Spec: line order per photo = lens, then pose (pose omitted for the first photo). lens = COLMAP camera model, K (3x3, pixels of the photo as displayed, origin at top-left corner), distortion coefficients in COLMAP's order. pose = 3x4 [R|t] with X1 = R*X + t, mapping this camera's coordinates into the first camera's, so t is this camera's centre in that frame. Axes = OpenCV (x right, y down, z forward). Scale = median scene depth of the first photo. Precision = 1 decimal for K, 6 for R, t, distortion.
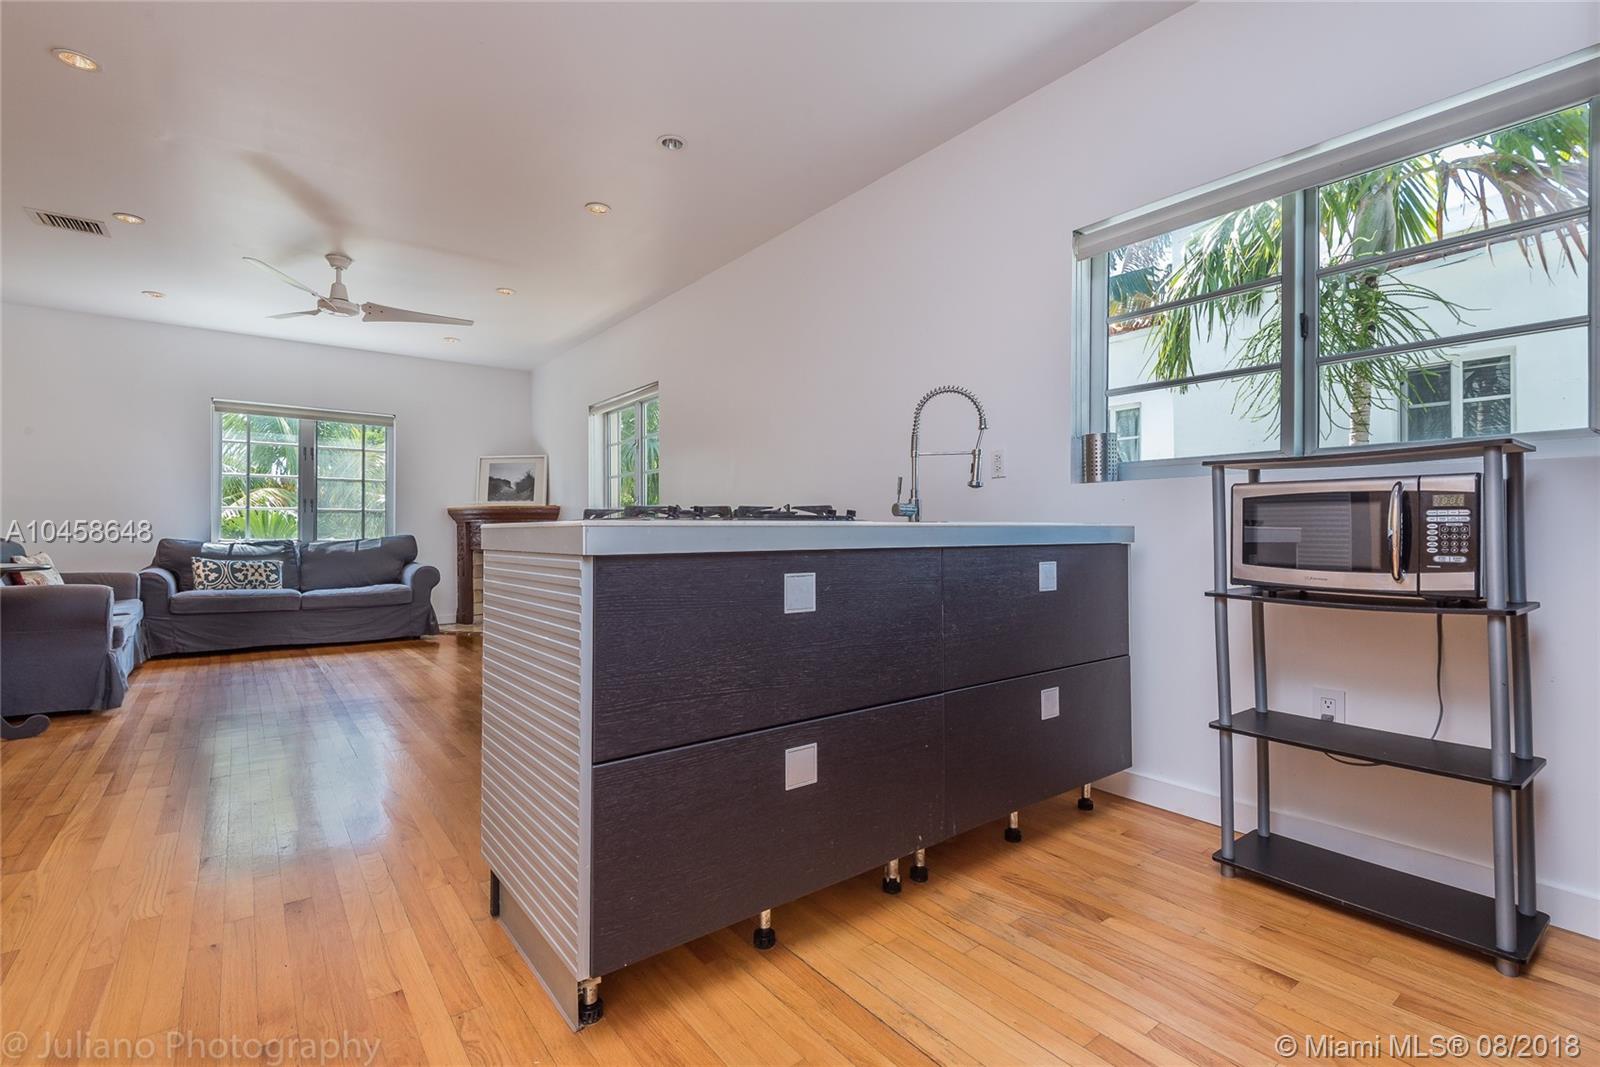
lens RADIAL K [[719.9, 0, 800.1], [0, 719.9, 527.6], [0, 0, 1]] dist [0.011269, -0.010589]
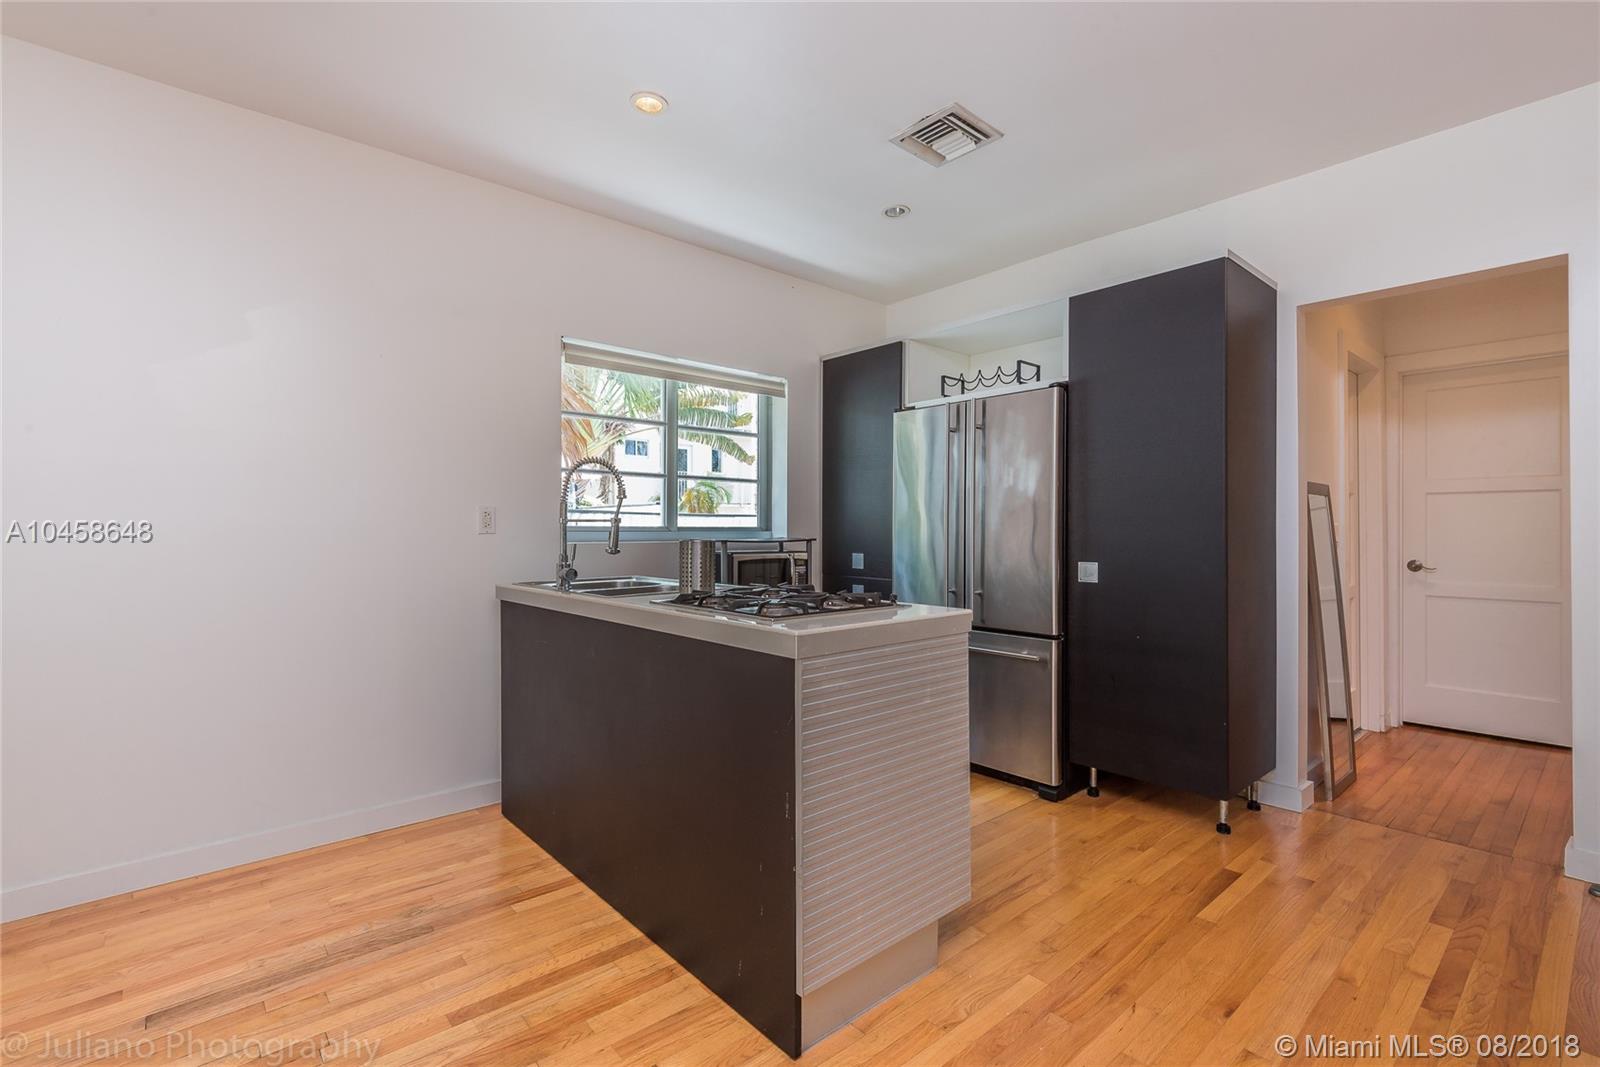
lens RADIAL K [[719.9, 0, 800.1], [0, 719.9, 527.6], [0, 0, 1]] dist [0.011269, -0.010589]
pose [[-0.053107, -0.002162, 0.998587, -1.353992], [-0.004937, 0.999986, 0.001903, -0.143888], [-0.998577, -0.004829, -0.053117, 1.040551]]
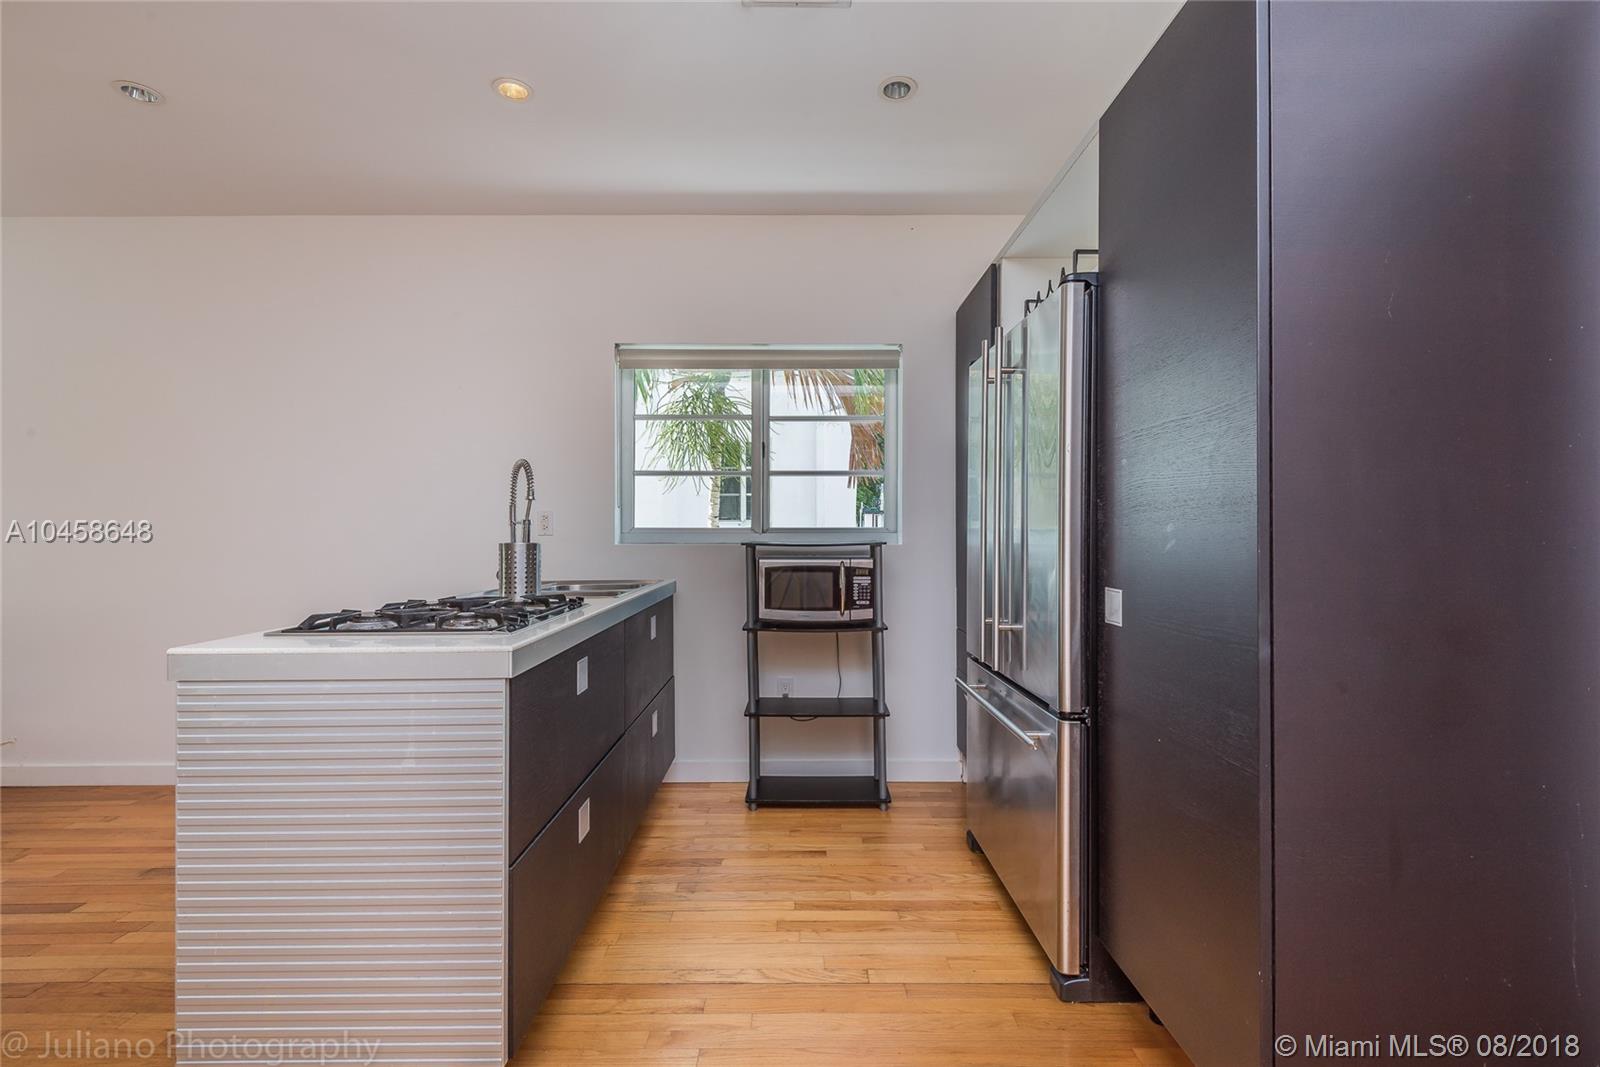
lens RADIAL K [[710.4, 0, 781.1], [0, 710.4, 534.5], [0, 0, 1]] dist [0.002235, -0.000070]
pose [[0.613938, -0.005664, 0.789334, -0.653795], [0.000480, 0.999977, 0.006802, -0.136741], [-0.789354, -0.003798, 0.613926, 0.019688]]
